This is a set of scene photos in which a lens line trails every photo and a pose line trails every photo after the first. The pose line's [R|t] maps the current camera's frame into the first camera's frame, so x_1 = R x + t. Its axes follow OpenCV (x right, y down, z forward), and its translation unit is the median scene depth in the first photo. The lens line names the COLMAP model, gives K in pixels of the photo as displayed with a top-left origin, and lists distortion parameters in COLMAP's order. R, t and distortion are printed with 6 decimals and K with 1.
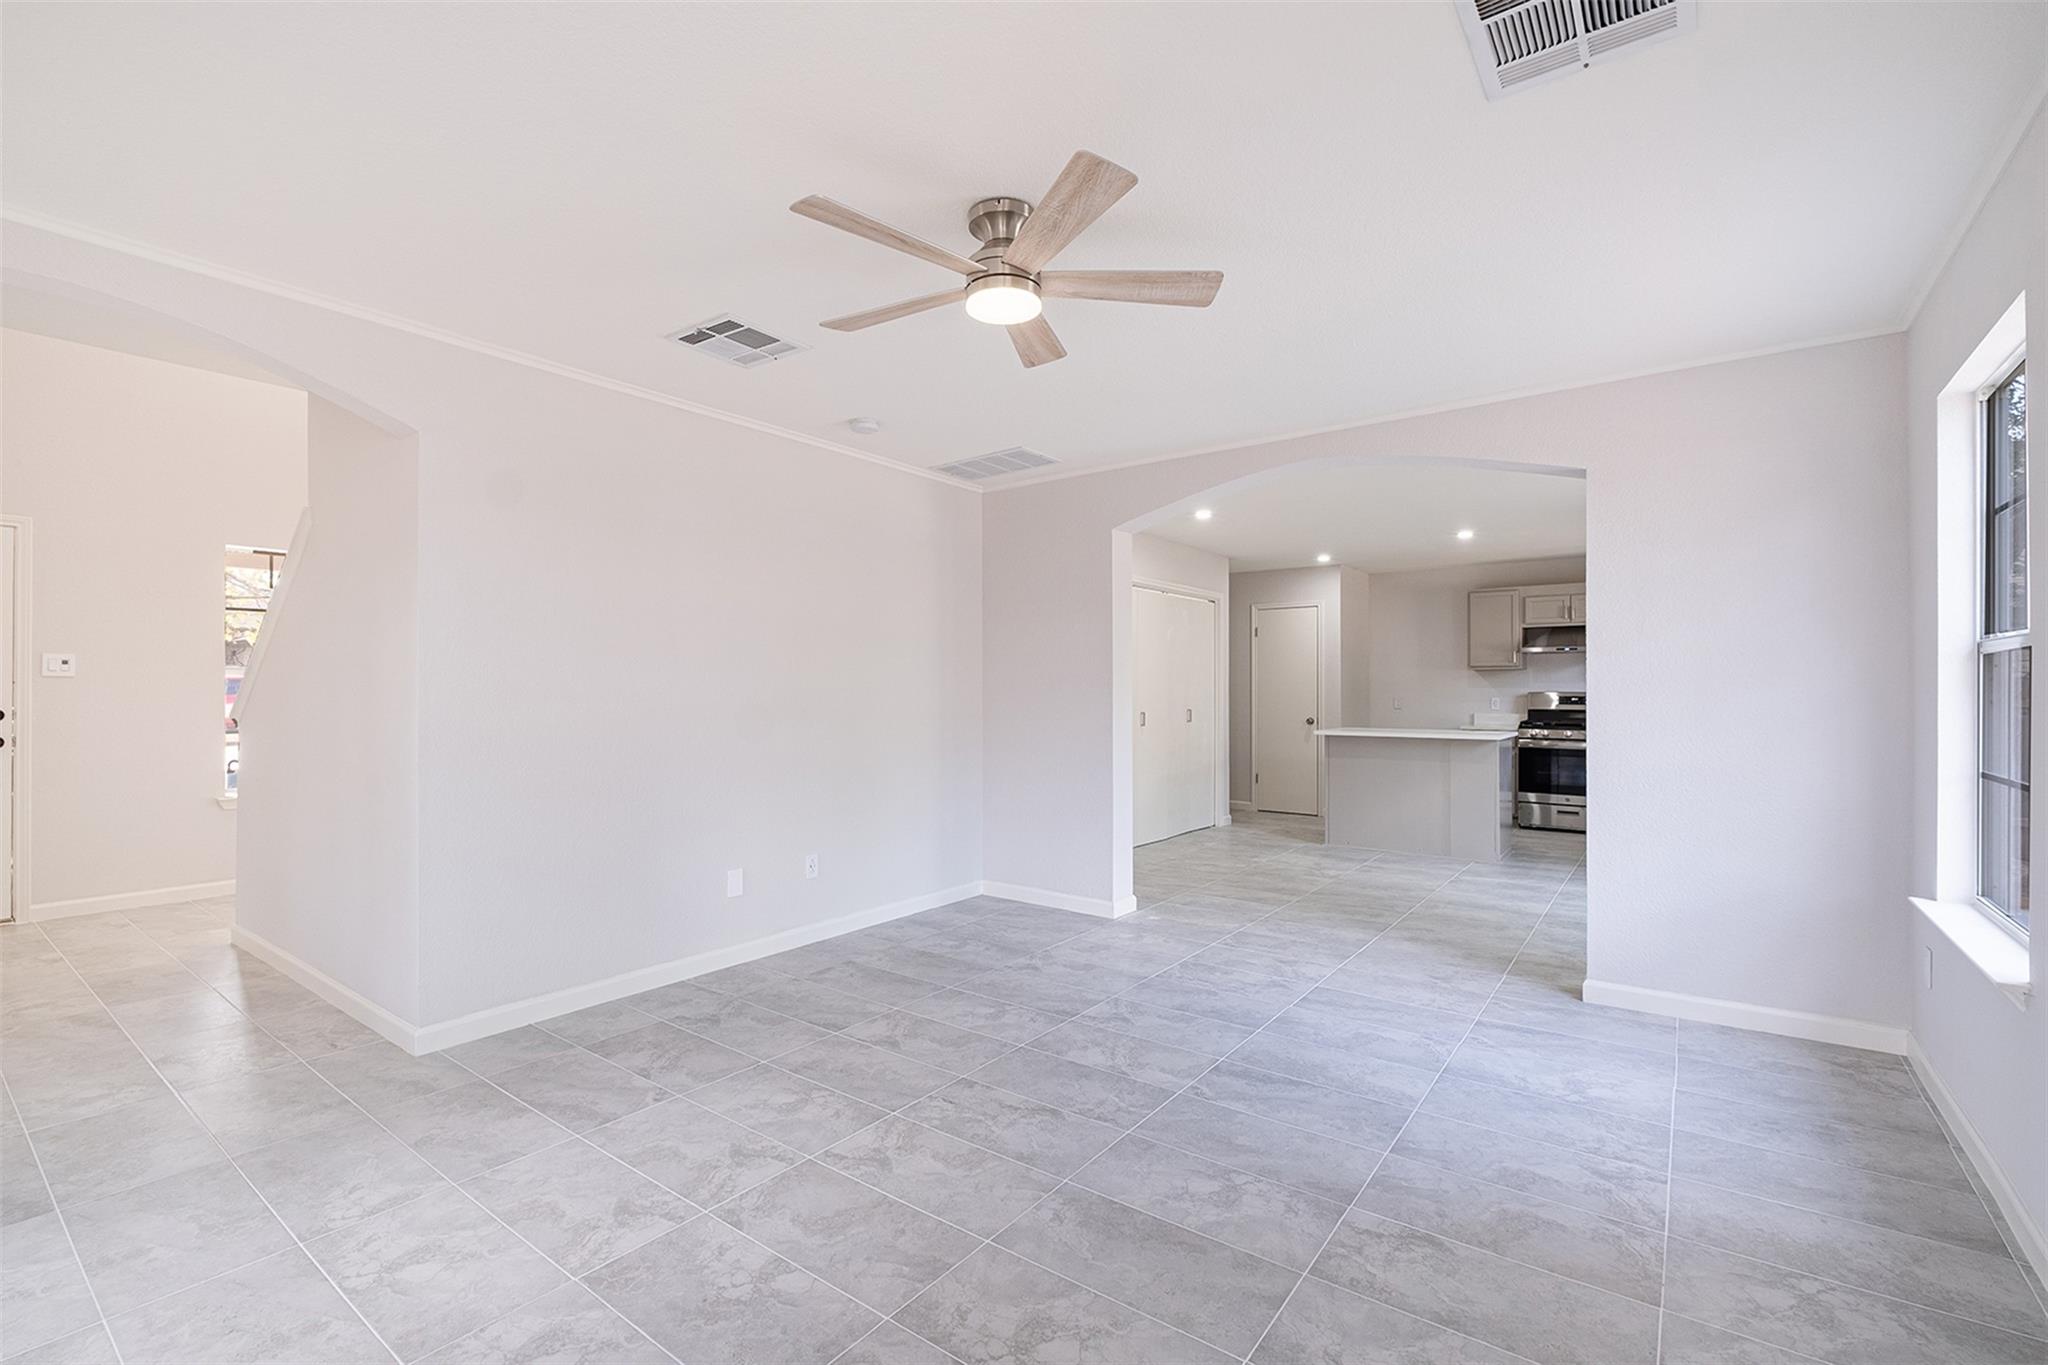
lens RADIAL K [[905.1, 0, 1026.0], [0, 905.1, 686.3], [0, 0, 1]] dist [-0.013212, -0.001308]
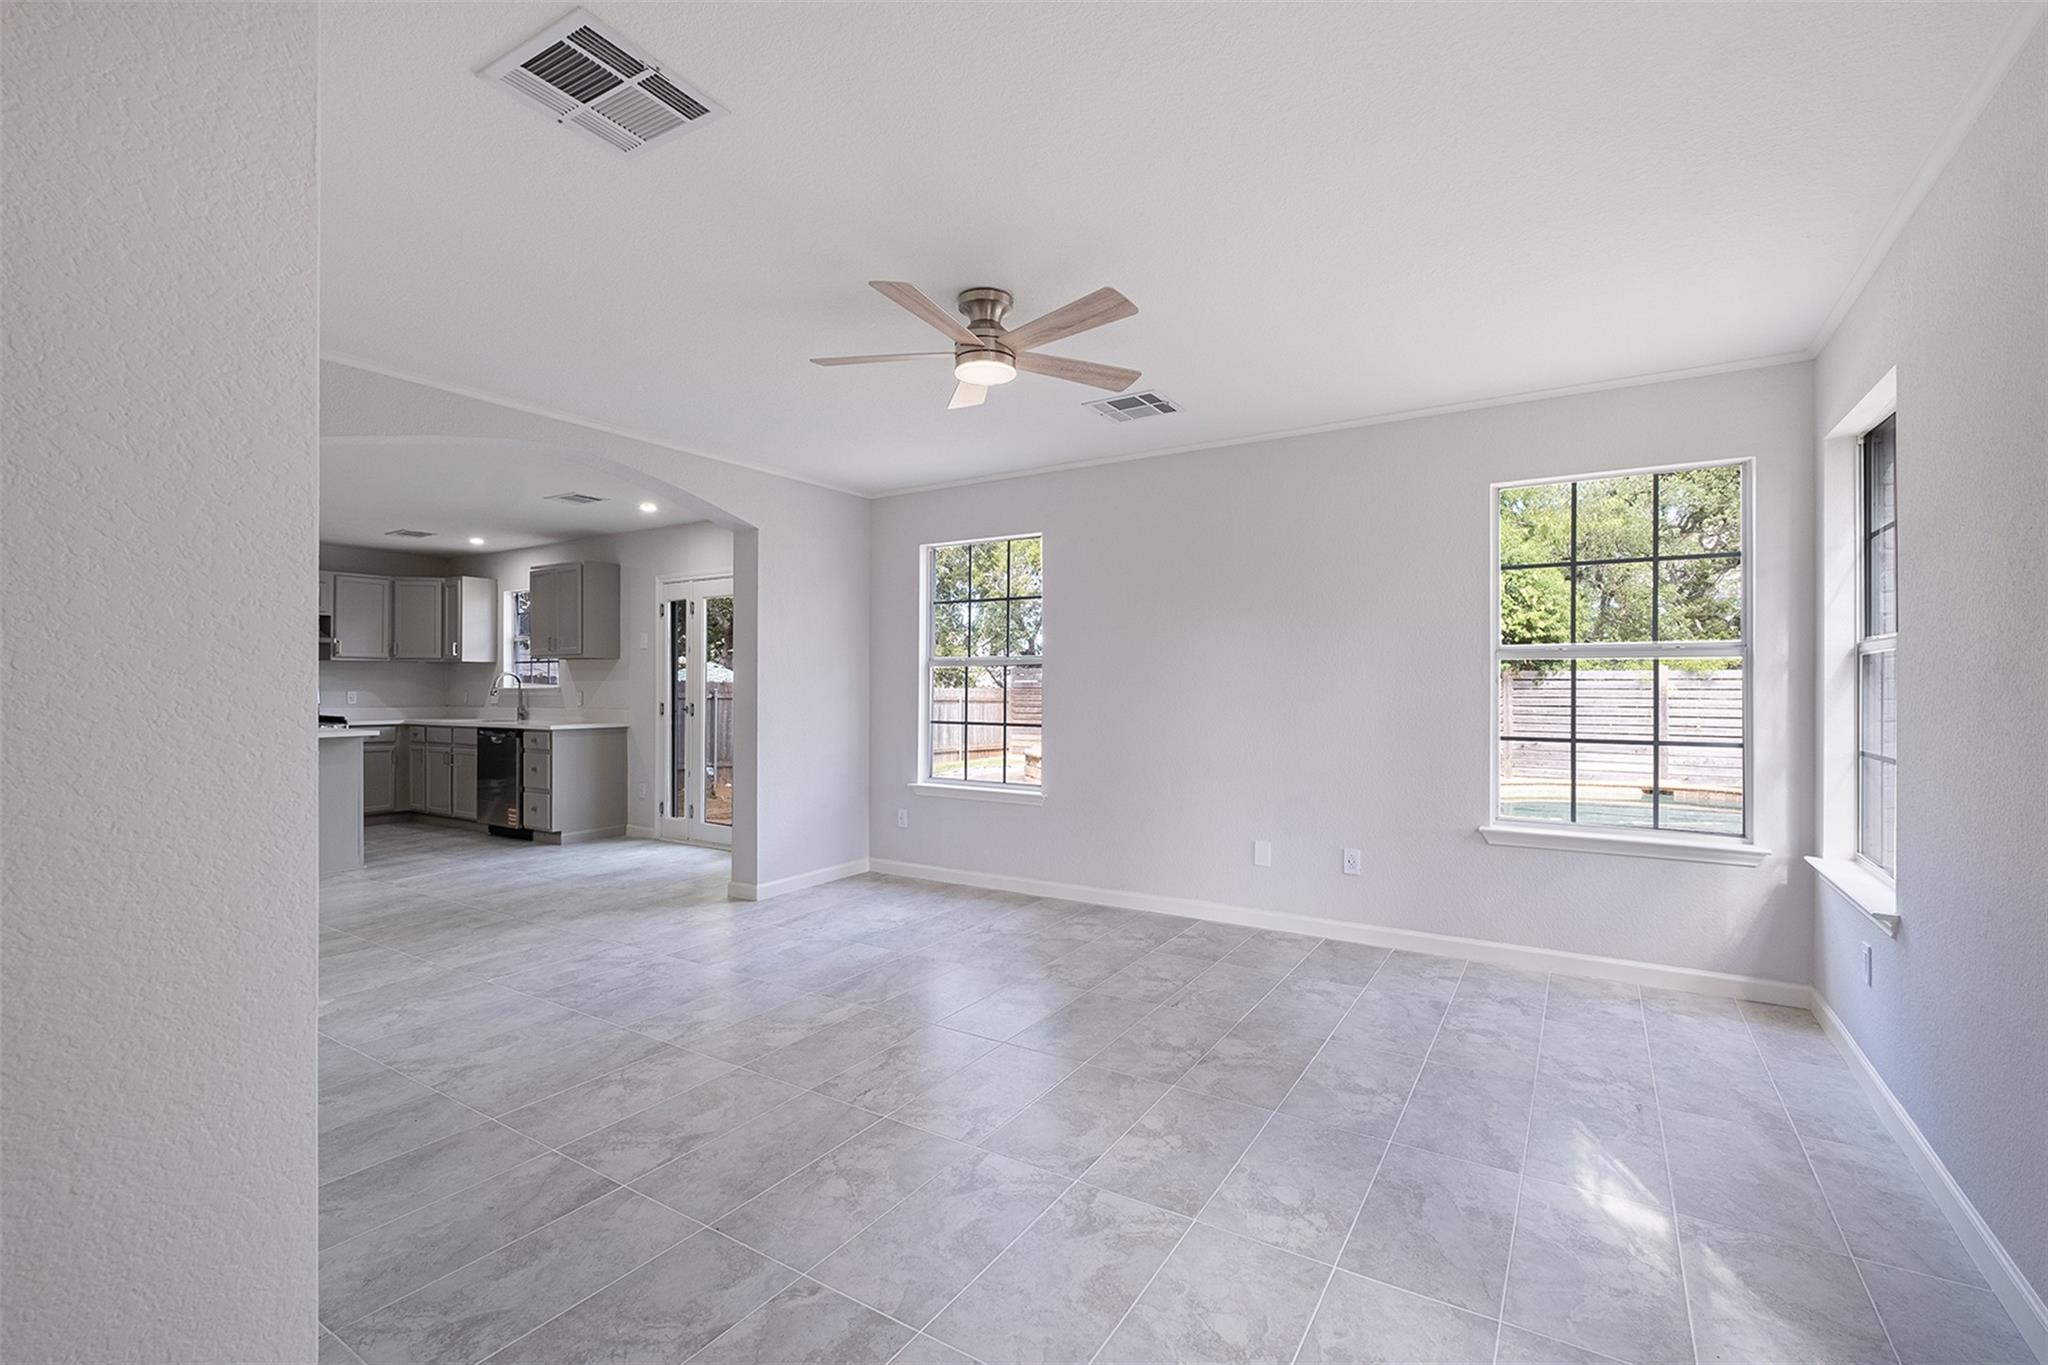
lens RADIAL K [[905.1, 0, 1032.5], [0, 905.1, 677.5], [0, 0, 1]] dist [-0.013212, -0.001308]
pose [[-0.087810, 0.002371, 0.996134, -0.975130], [0.000033, 0.999997, -0.002377, 0.000050], [-0.996137, -0.000176, -0.087809, 0.796569]]
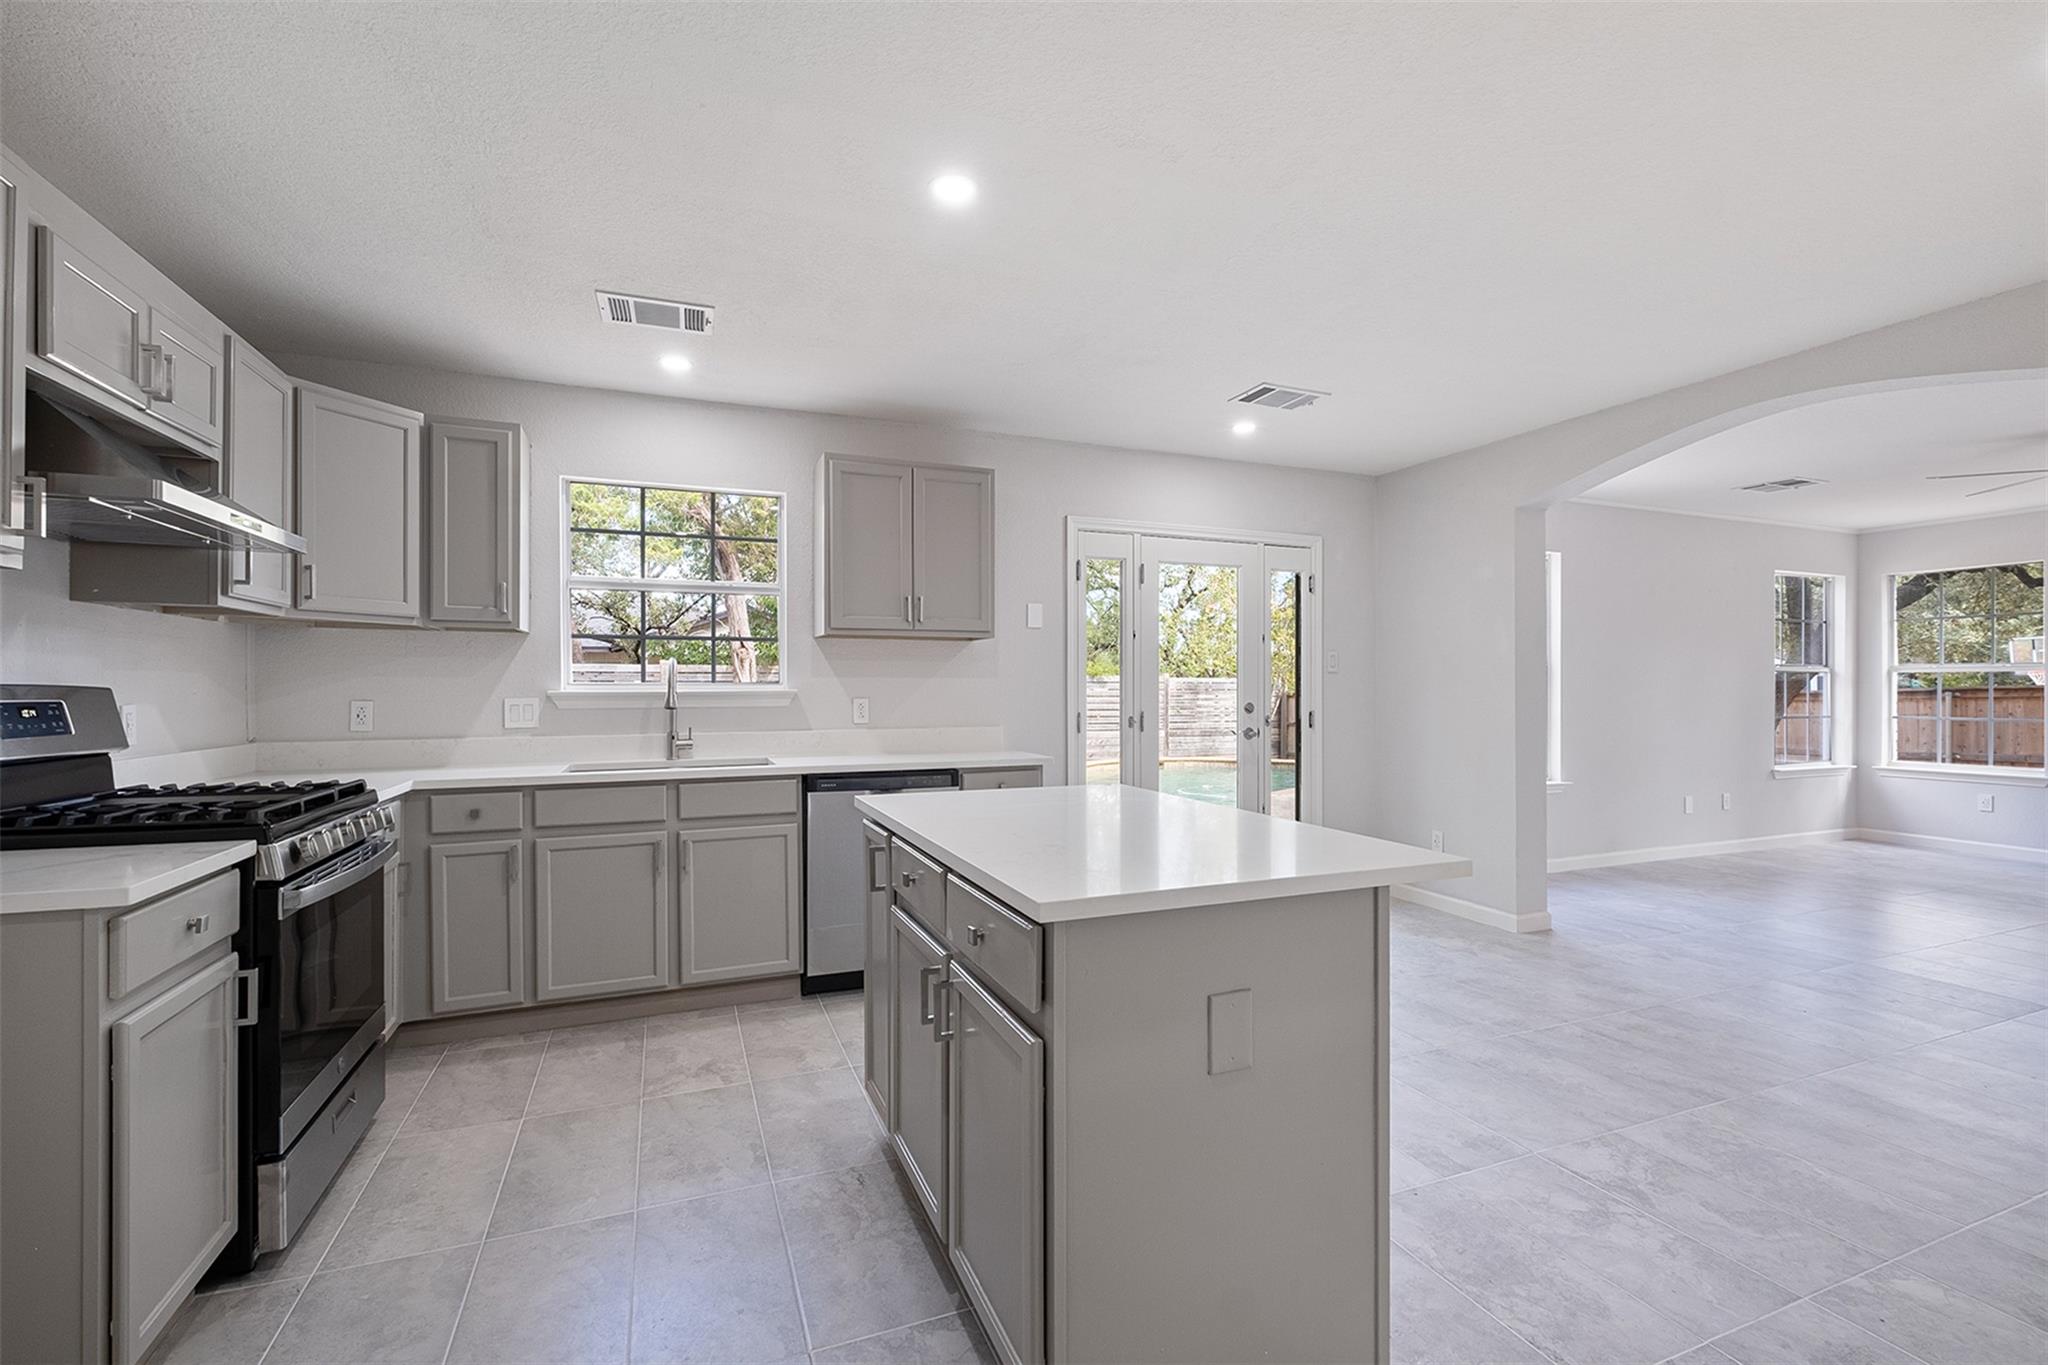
lens RADIAL K [[905.1, 0, 1030.2], [0, 905.1, 687.3], [0, 0, 1]] dist [-0.013212, -0.001308]
pose [[-0.851933, 0.002608, 0.523644, 0.682188], [0.001355, 0.999995, -0.002776, 0.017041], [-0.523649, -0.001655, -0.851932, 2.889798]]
